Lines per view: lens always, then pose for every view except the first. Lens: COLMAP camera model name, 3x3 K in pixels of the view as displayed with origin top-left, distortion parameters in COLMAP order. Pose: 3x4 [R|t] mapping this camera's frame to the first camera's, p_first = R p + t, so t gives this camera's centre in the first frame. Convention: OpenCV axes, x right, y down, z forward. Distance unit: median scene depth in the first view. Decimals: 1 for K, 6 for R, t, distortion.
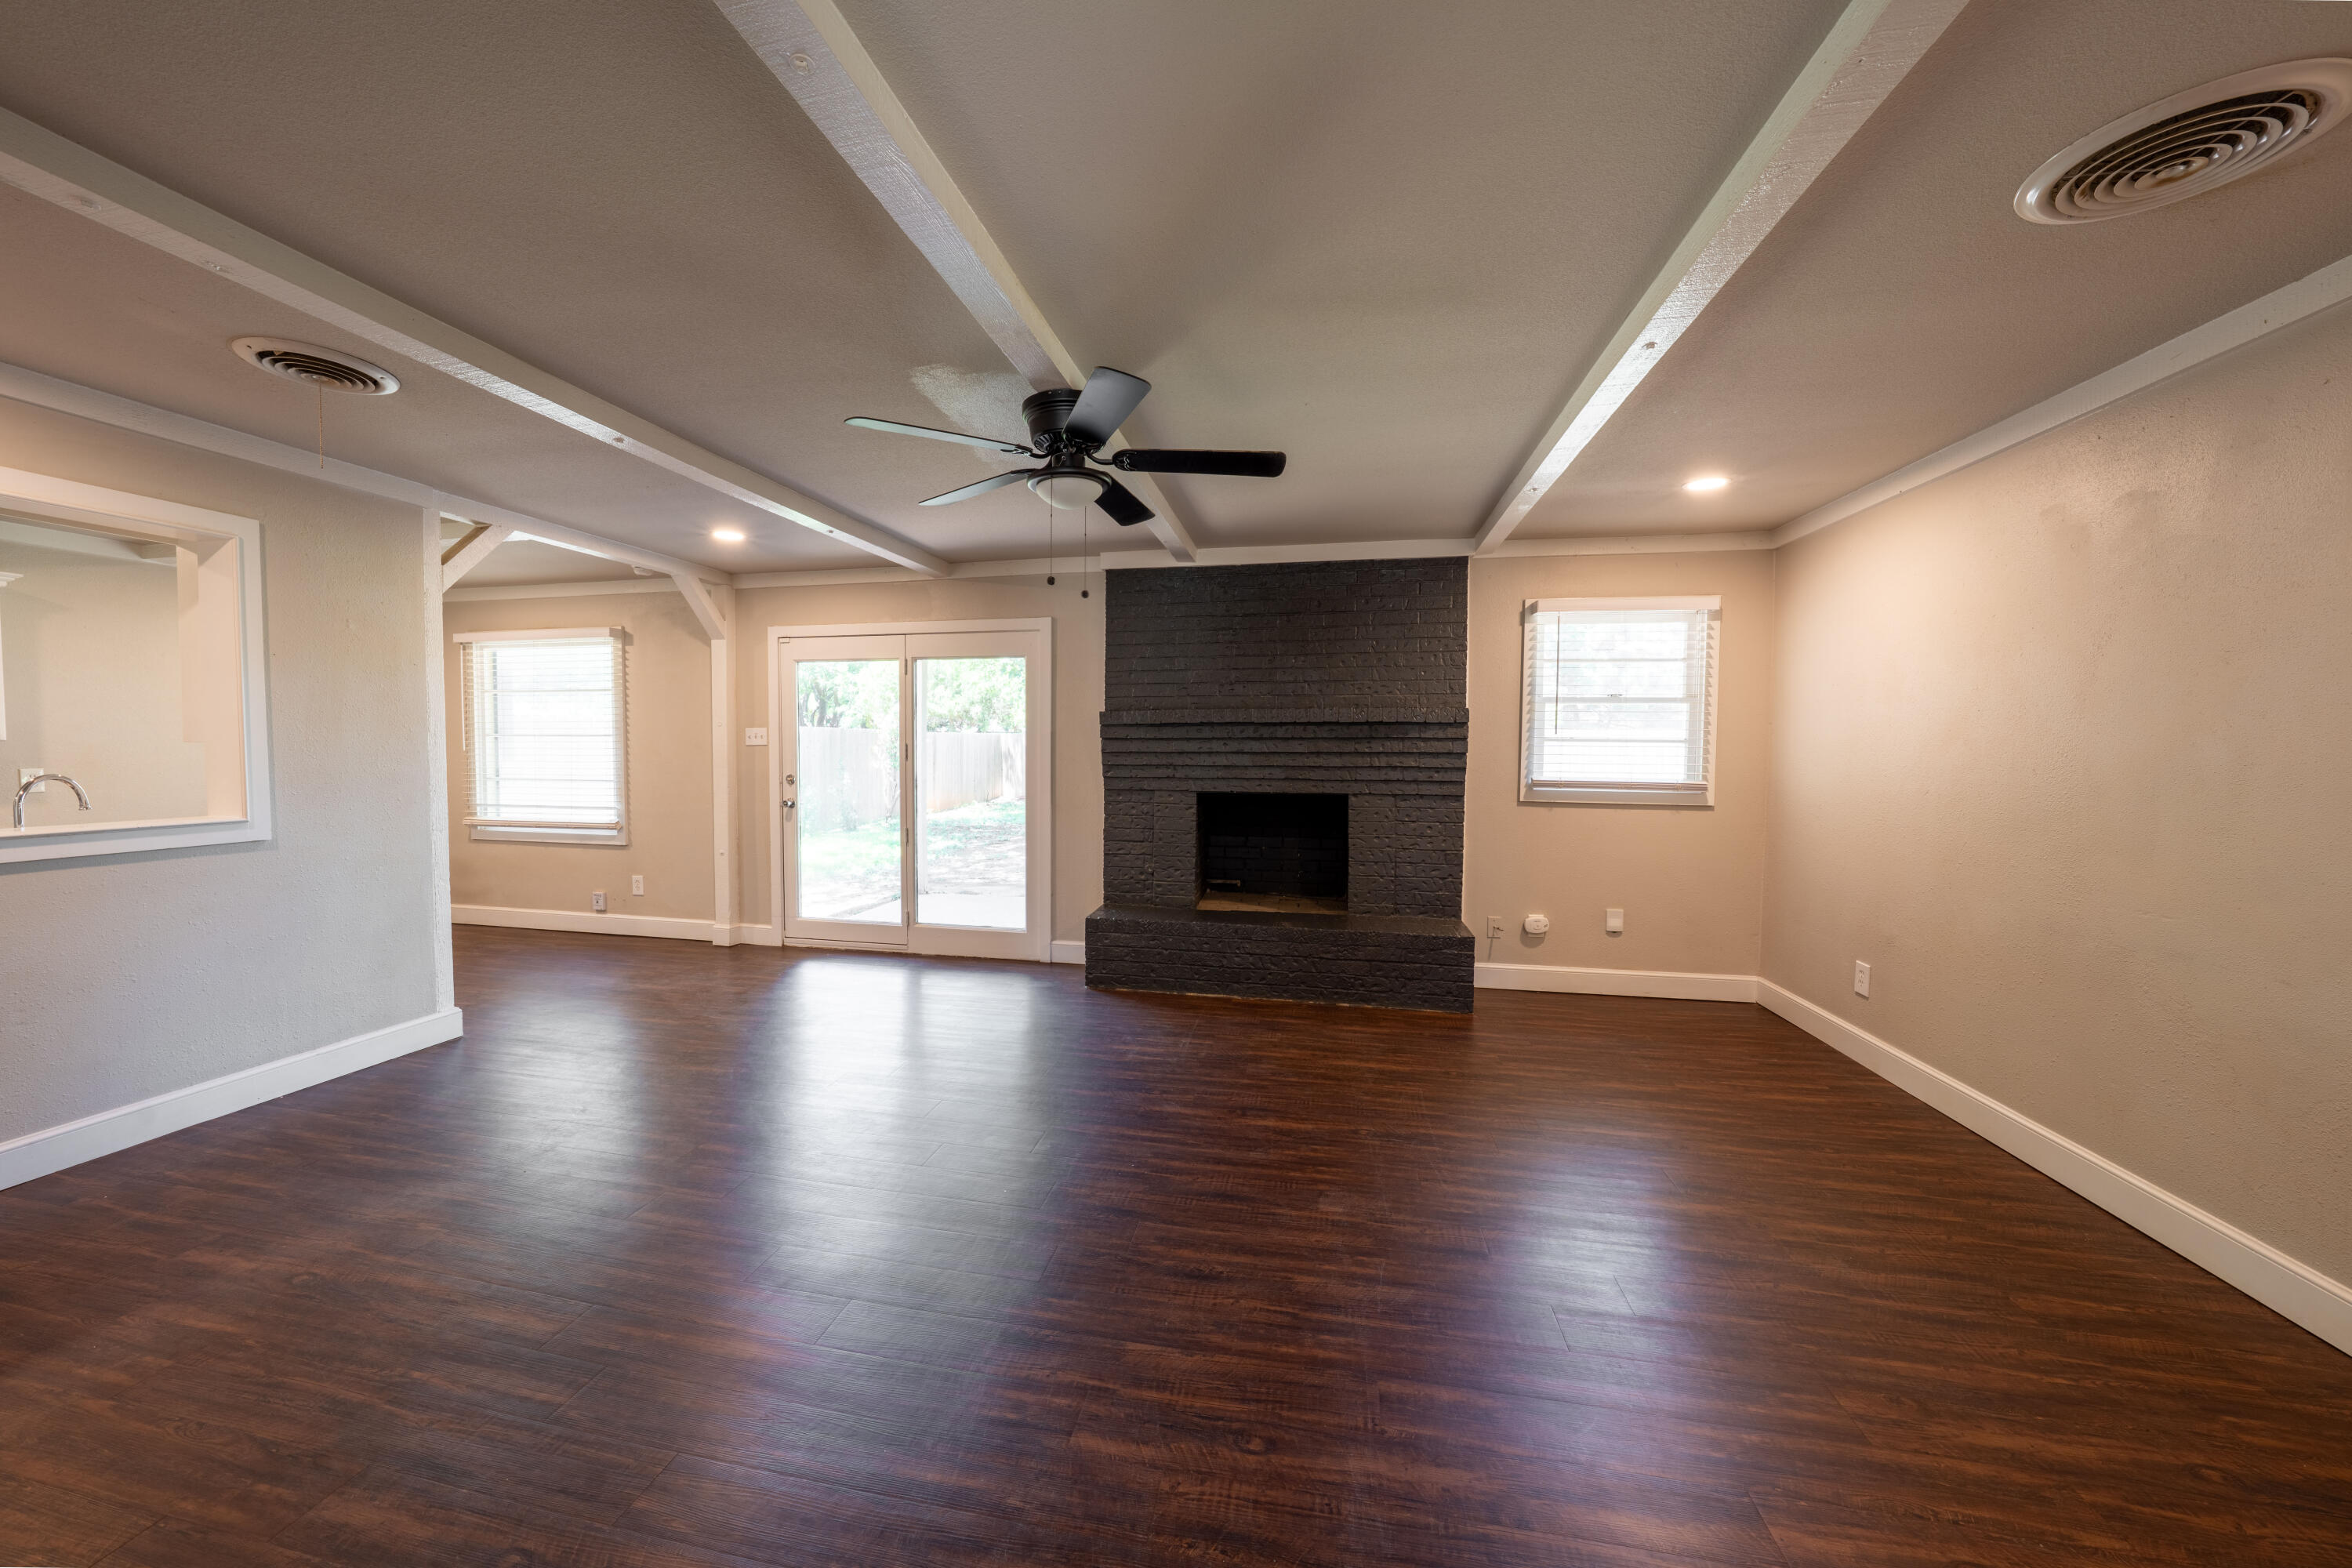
lens RADIAL K [[825.9, 0, 1154.7], [0, 825.9, 781.1], [0, 0, 1]] dist [-0.027787, 0.005130]
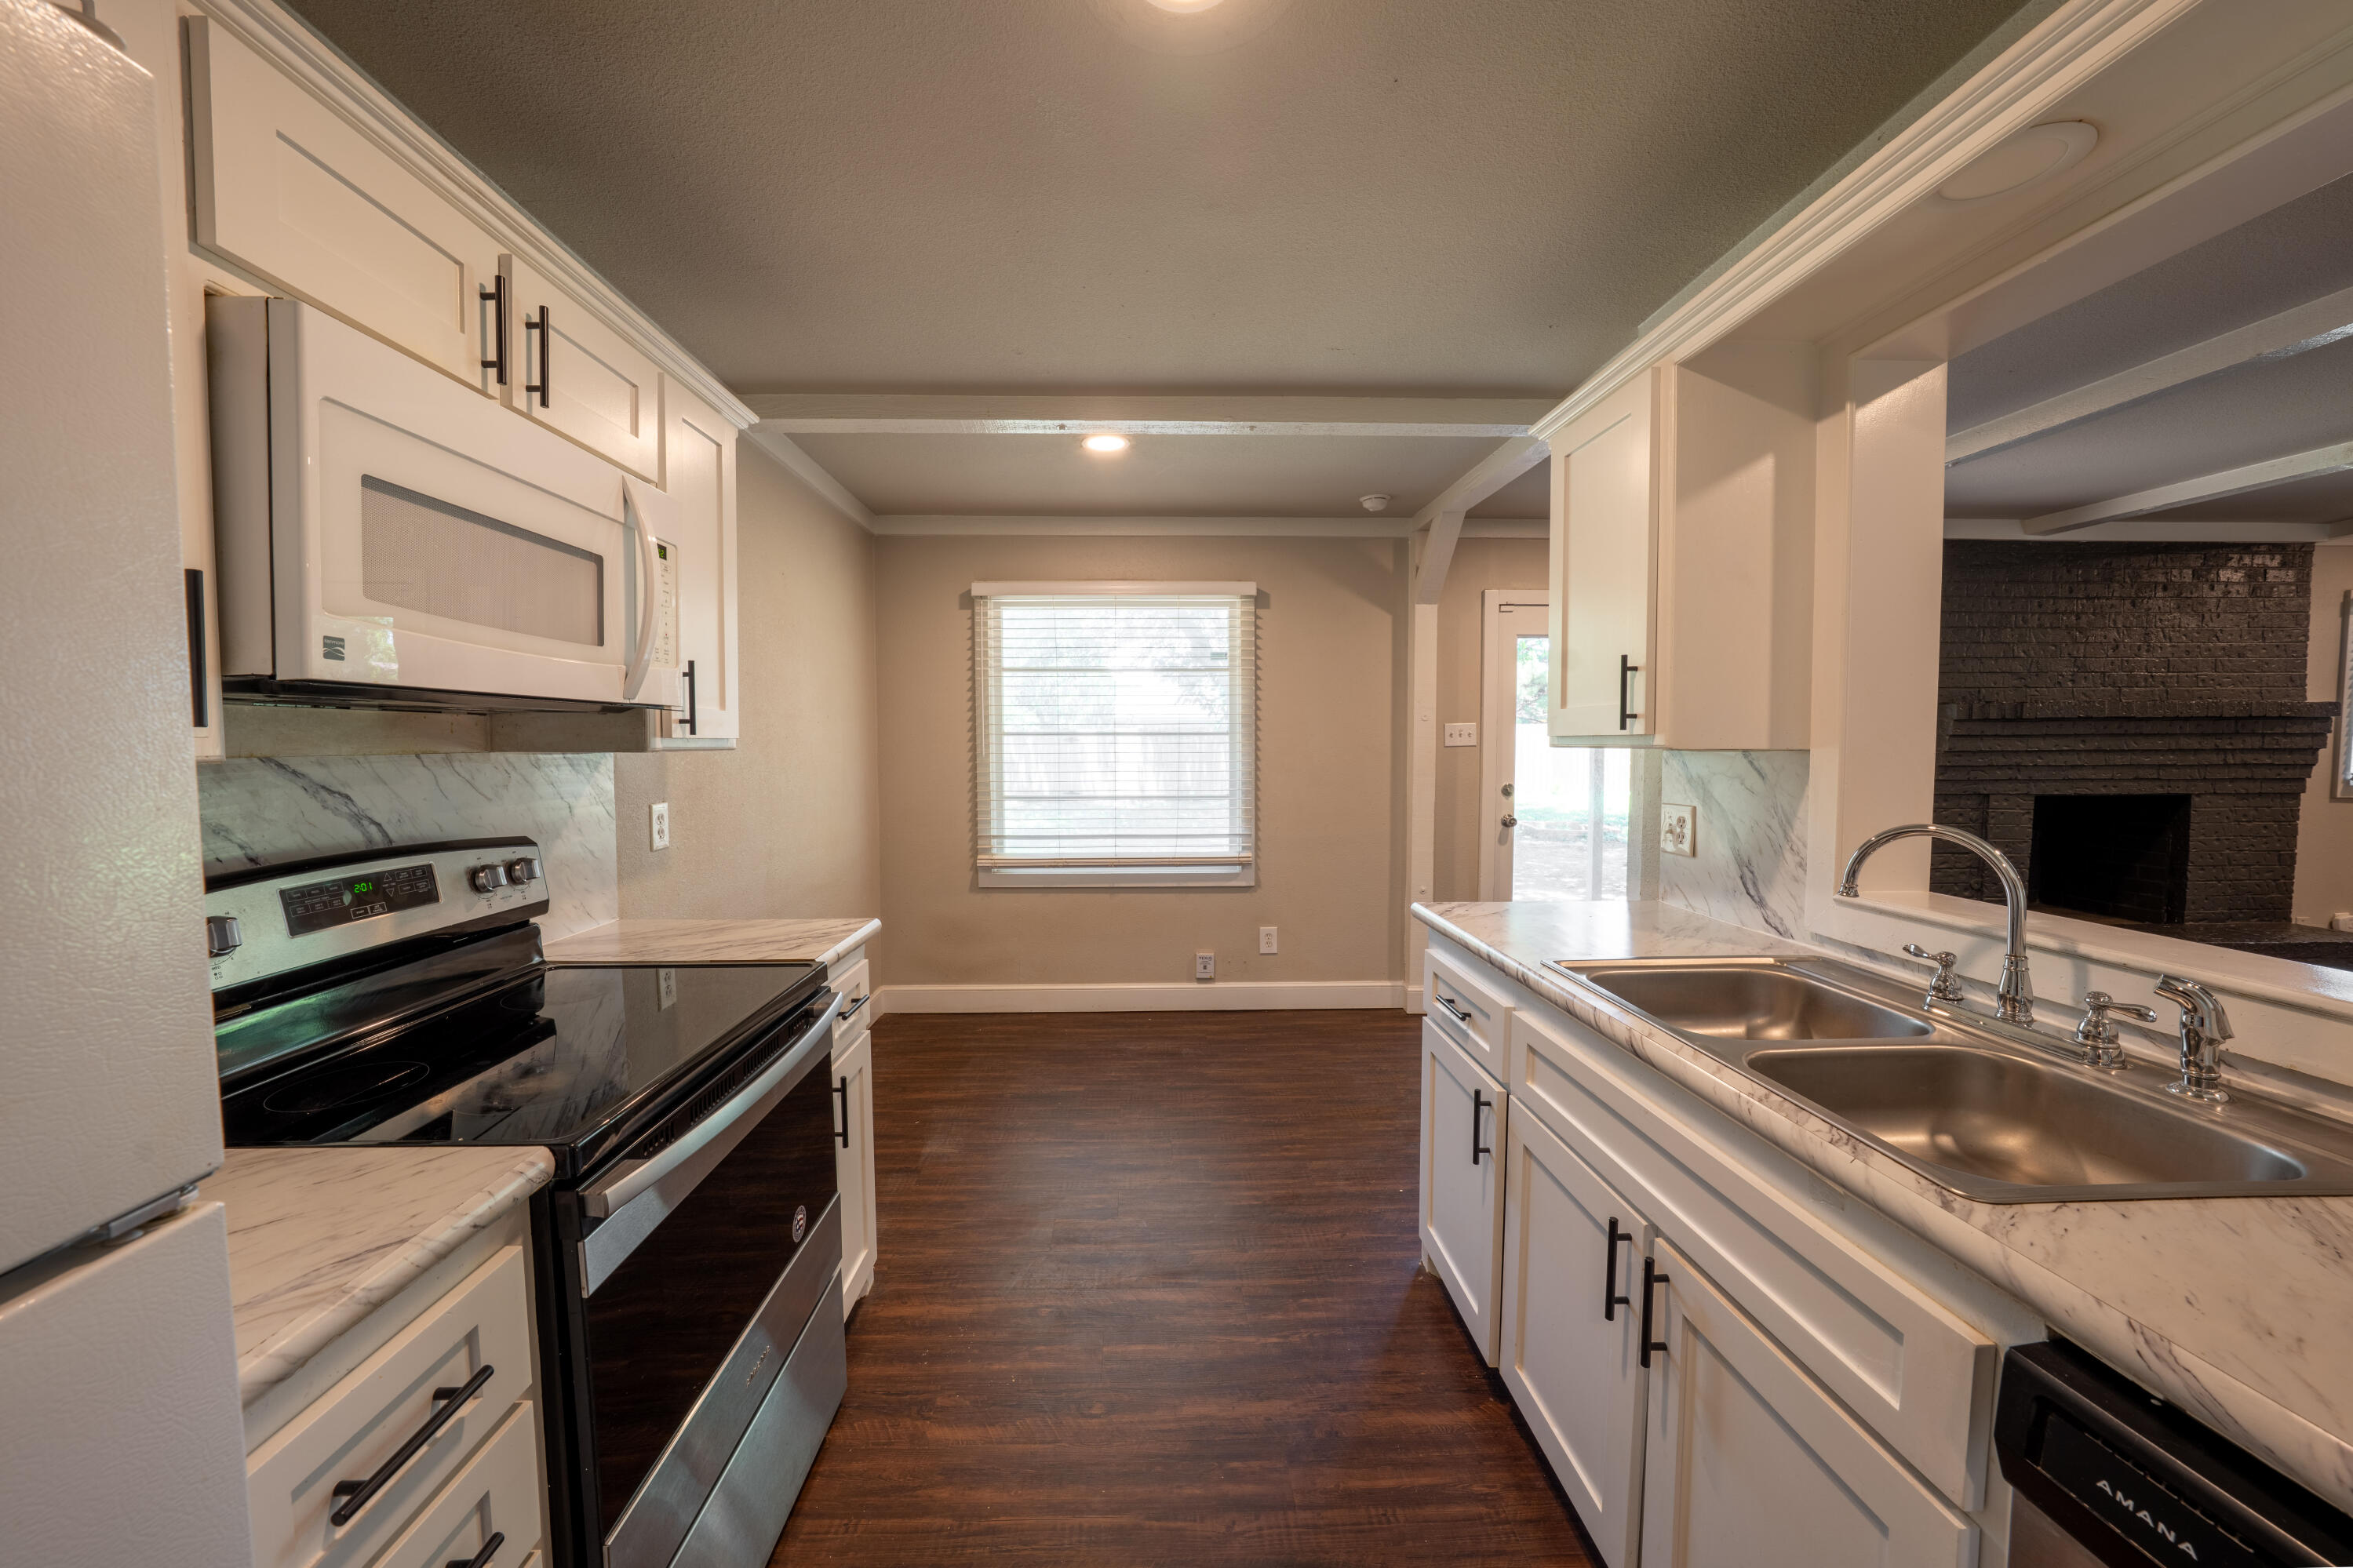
lens RADIAL K [[837.1, 0, 1159.2], [0, 837.1, 783.6], [0, 0, 1]] dist [-0.019943, 0.005339]
pose [[0.971367, -0.018948, 0.236825, -1.116800], [0.017372, 0.999811, 0.008738, -0.024375], [-0.236946, -0.004374, 0.971513, 0.375711]]
